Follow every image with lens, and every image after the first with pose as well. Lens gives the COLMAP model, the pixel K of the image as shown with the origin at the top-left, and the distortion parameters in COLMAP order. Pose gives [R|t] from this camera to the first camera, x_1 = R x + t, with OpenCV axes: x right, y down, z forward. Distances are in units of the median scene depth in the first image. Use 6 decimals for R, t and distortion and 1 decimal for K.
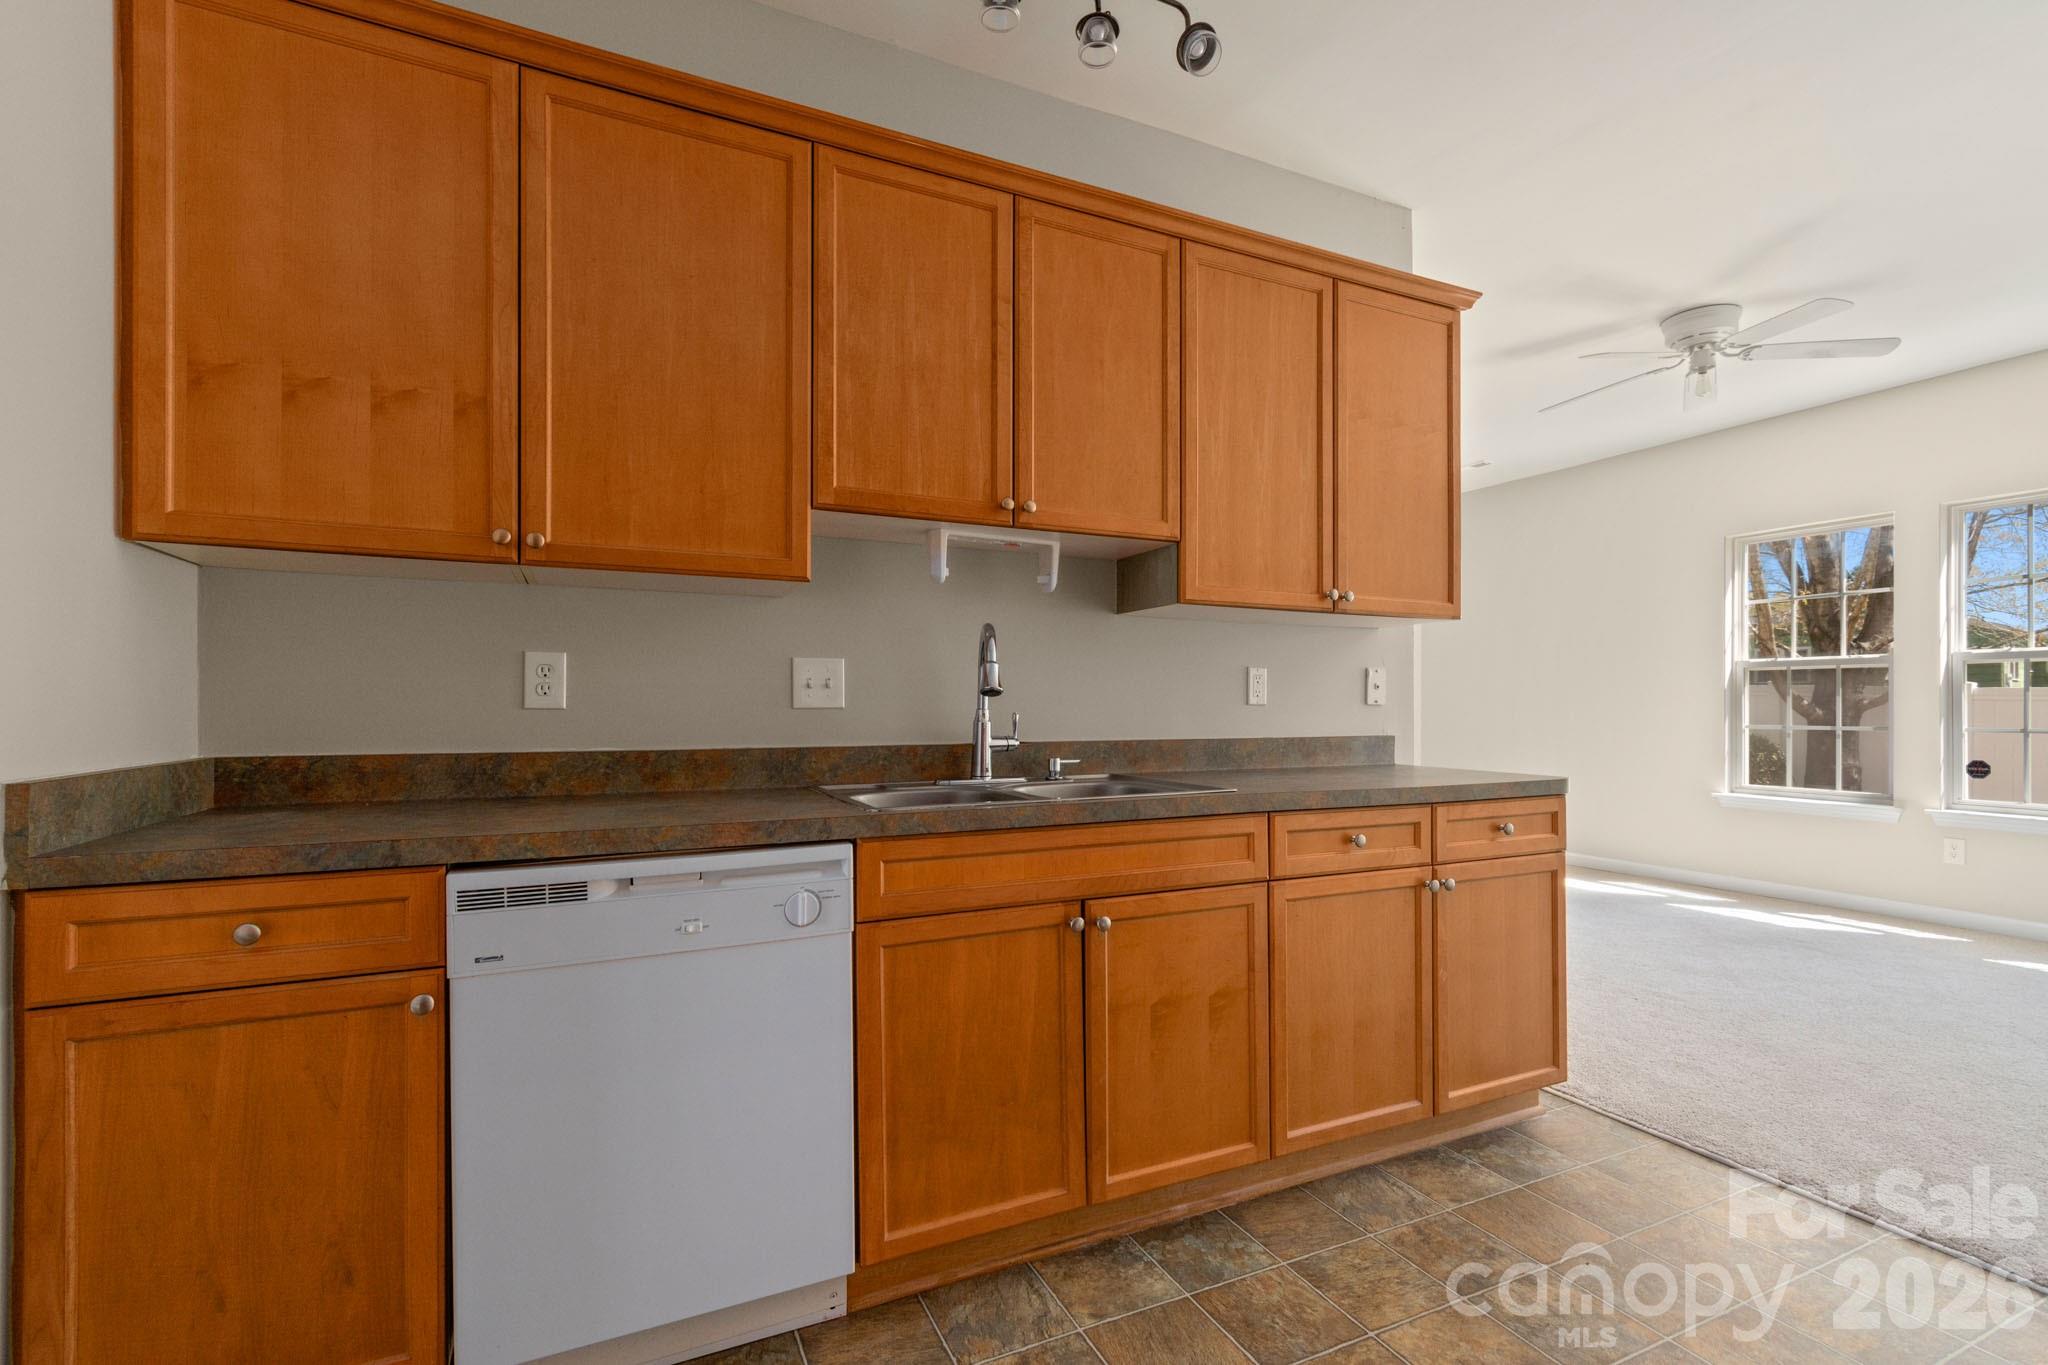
lens RADIAL K [[911.2, 0, 1023.1], [0, 911.2, 701.9], [0, 0, 1]] dist [-0.000885, -0.000201]
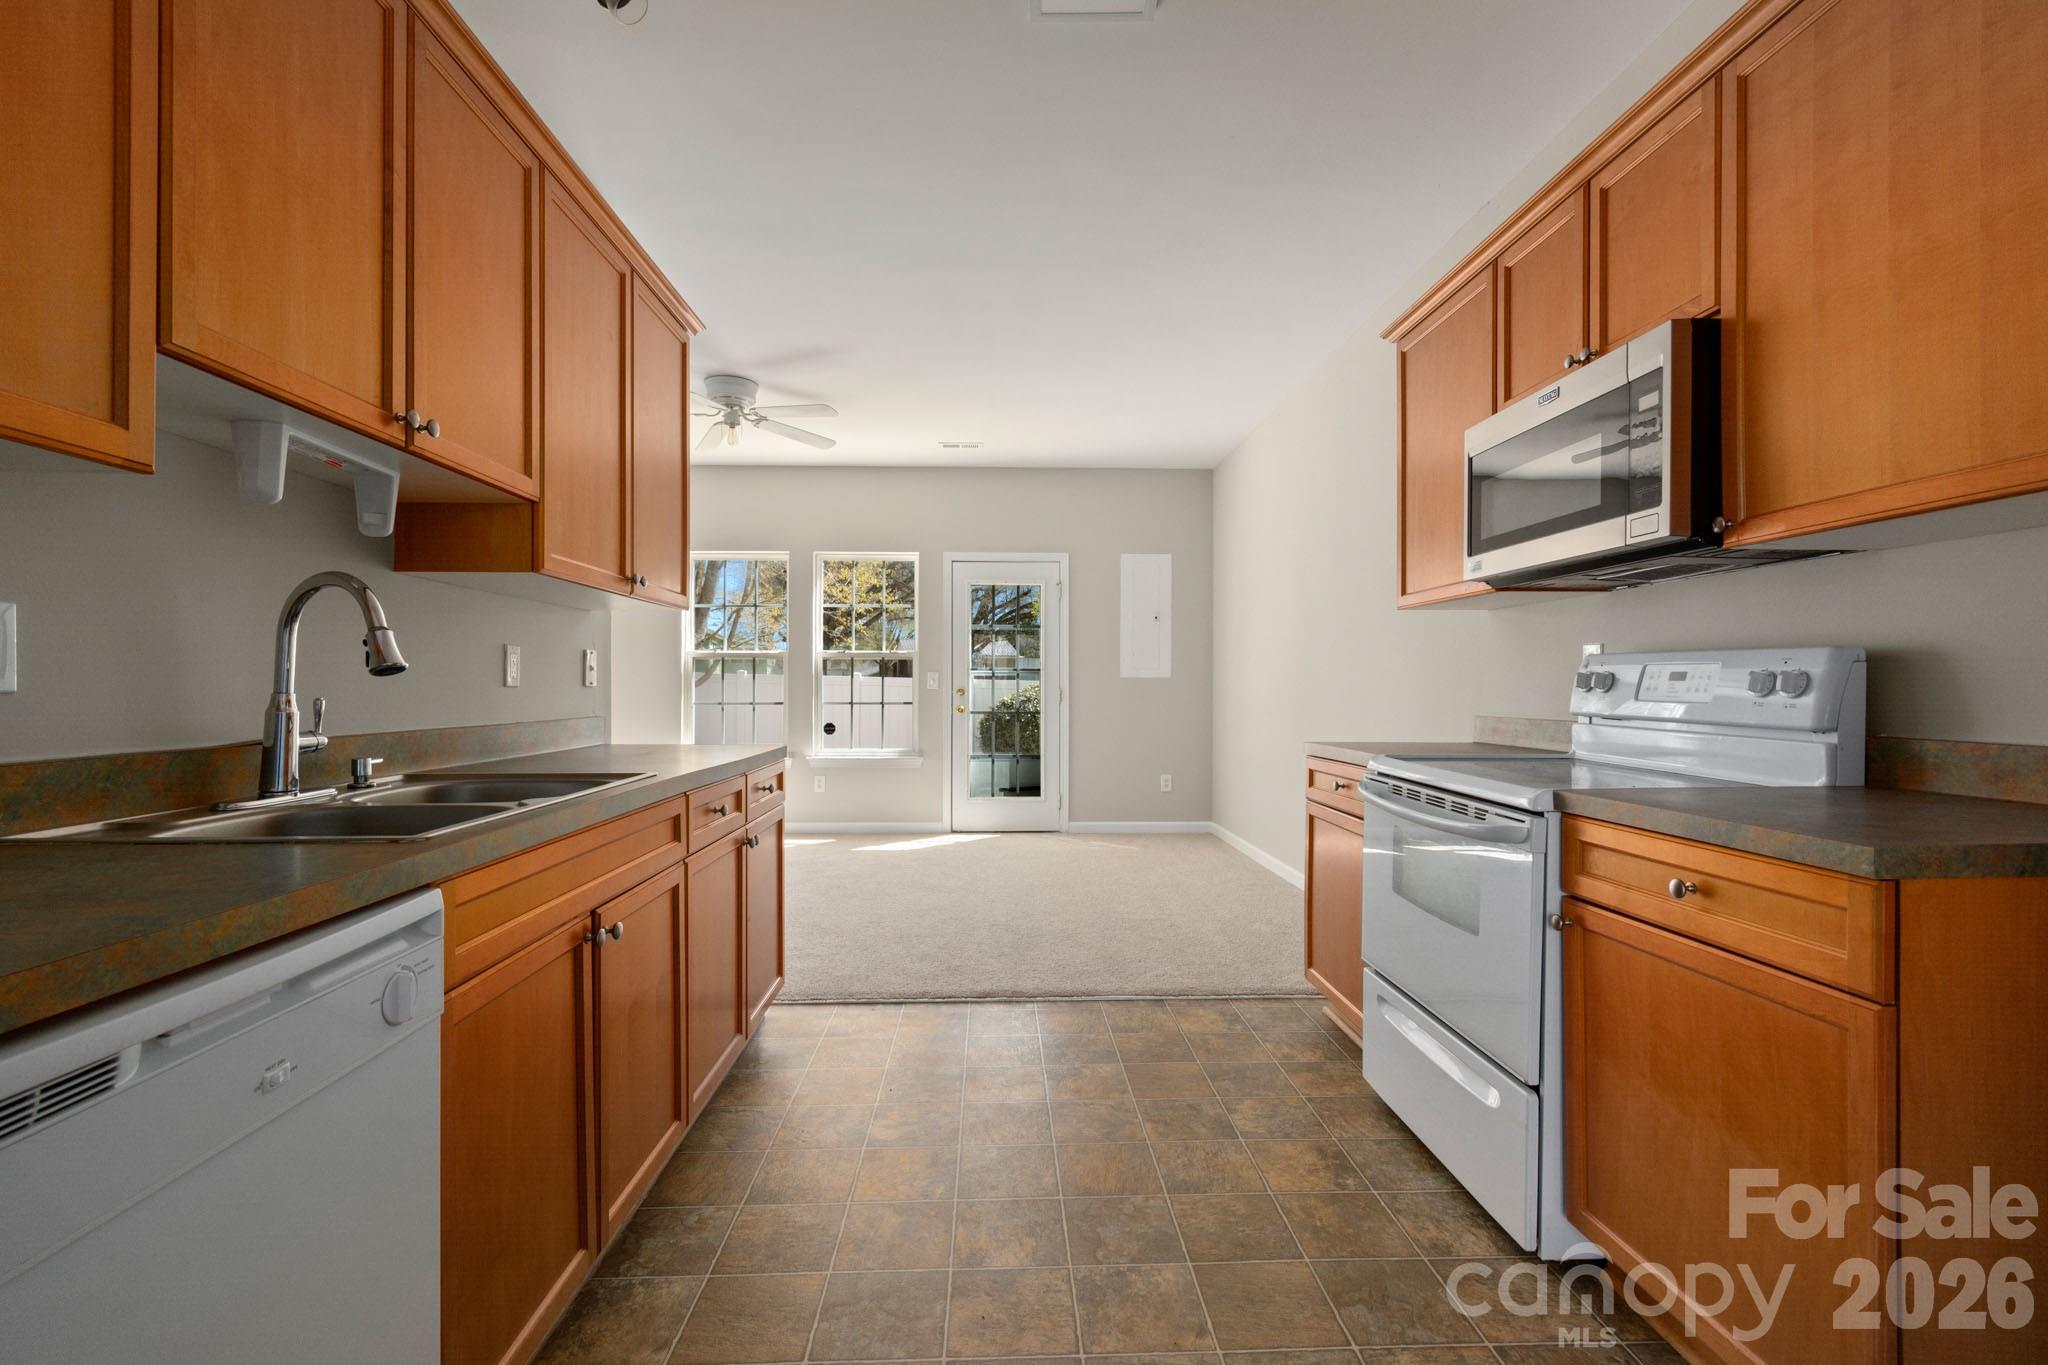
lens RADIAL K [[911.2, 0, 1014.0], [0, 911.2, 682.3], [0, 0, 1]] dist [-0.000885, -0.000201]
pose [[0.389518, 0.007100, 0.920992, -0.459574], [-0.009368, 0.999949, -0.003746, -0.002734], [-0.920971, -0.007169, 0.389564, 0.224501]]
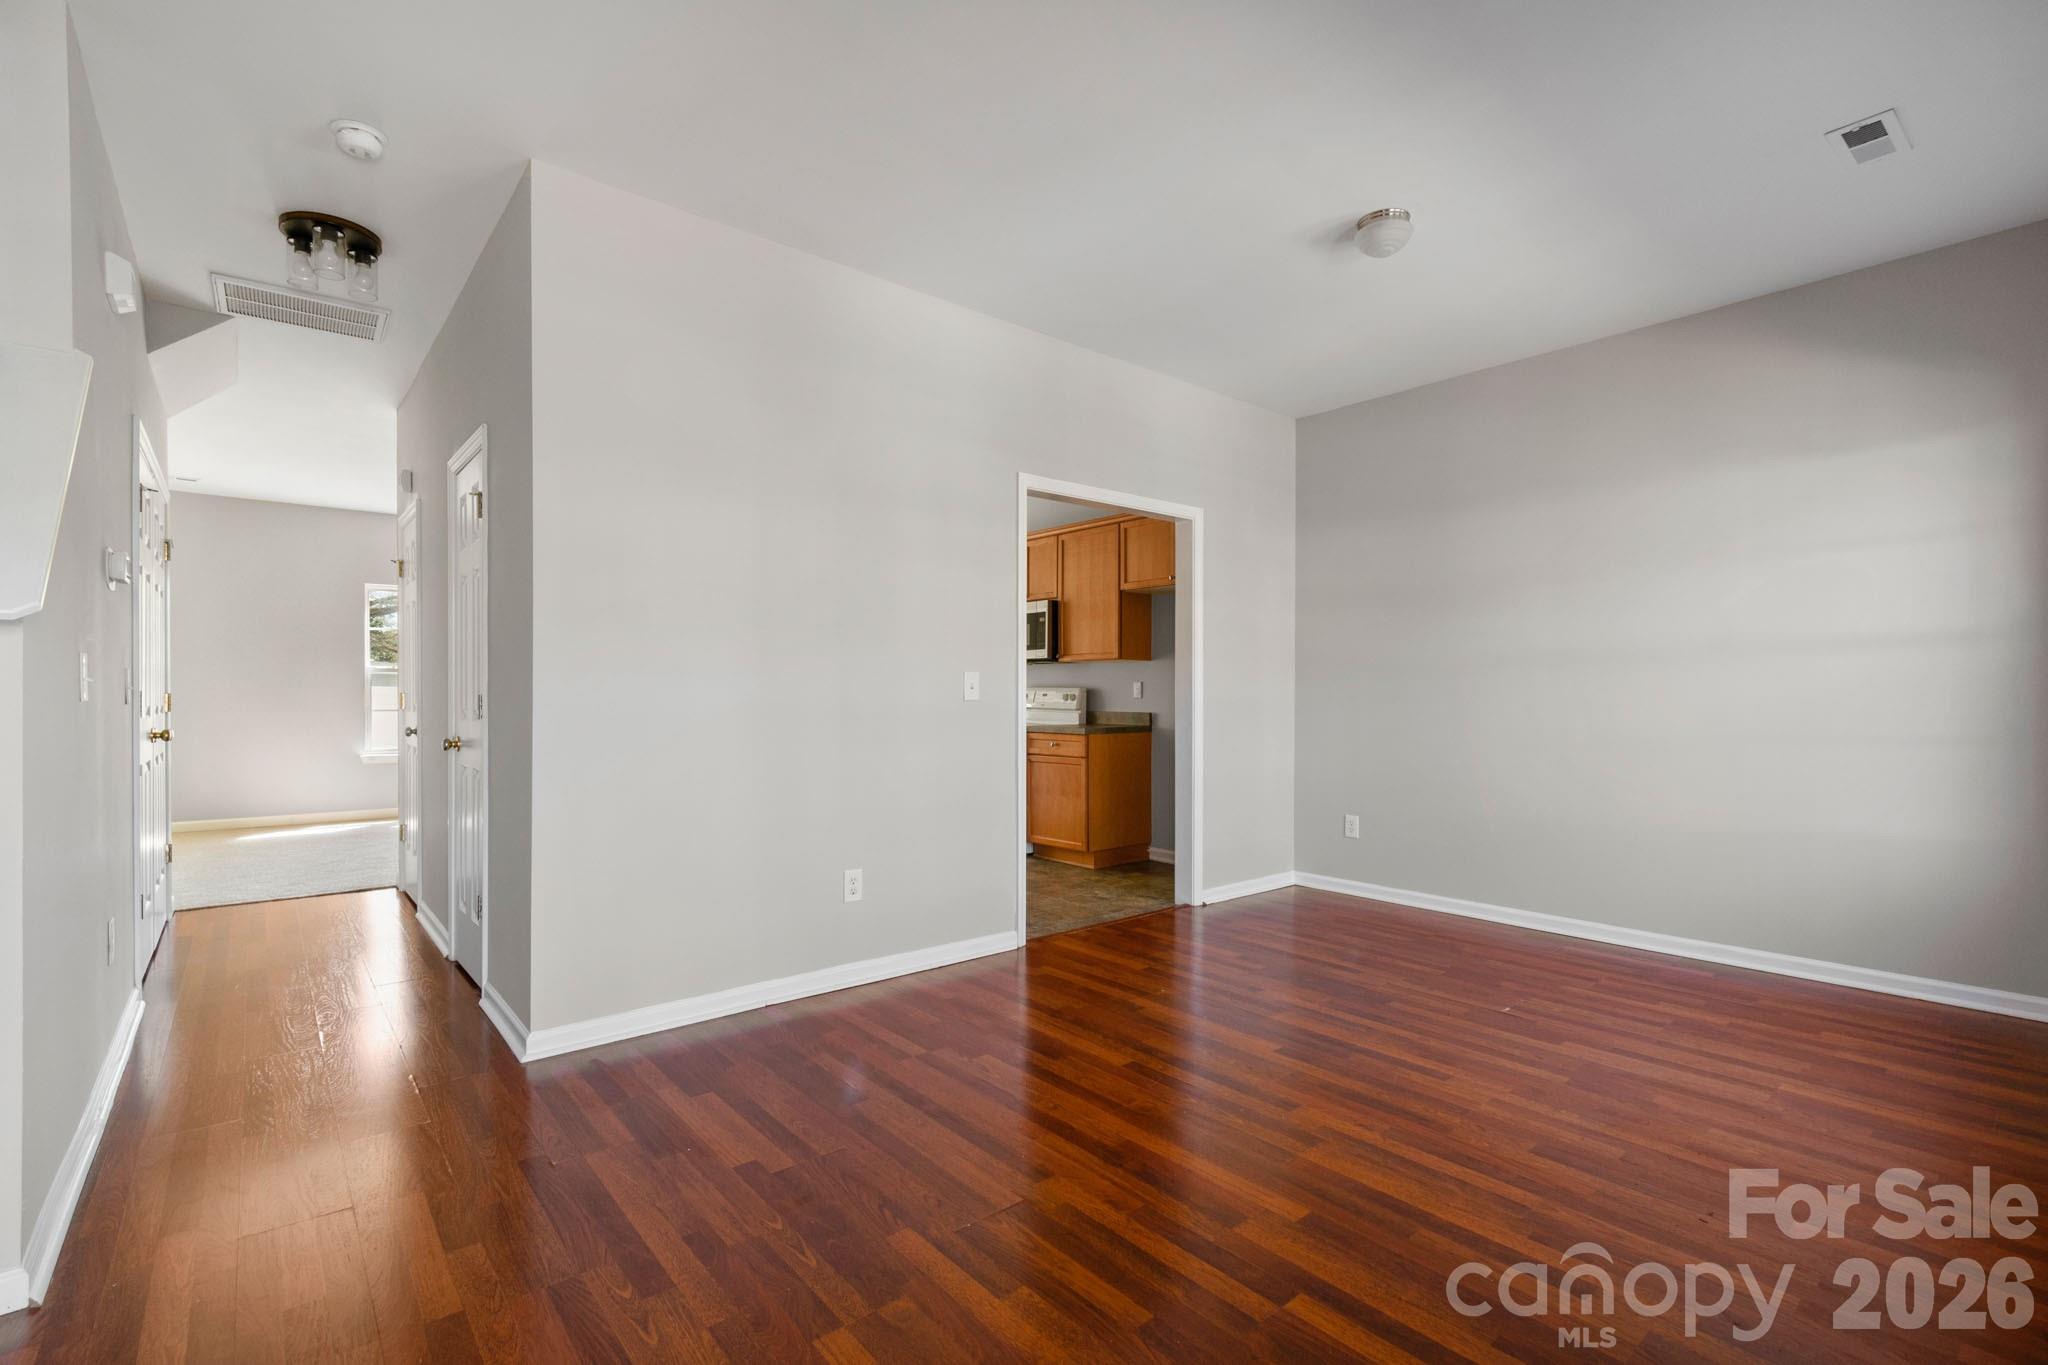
lens RADIAL K [[911.2, 0, 1012.3], [0, 911.2, 693.8], [0, 0, 1]] dist [-0.000885, -0.000201]
pose [[-0.248212, 0.010357, 0.968650, -1.554667], [-0.009444, 0.999869, -0.013111, 0.009561], [-0.968660, -0.012403, -0.248082, 0.588295]]
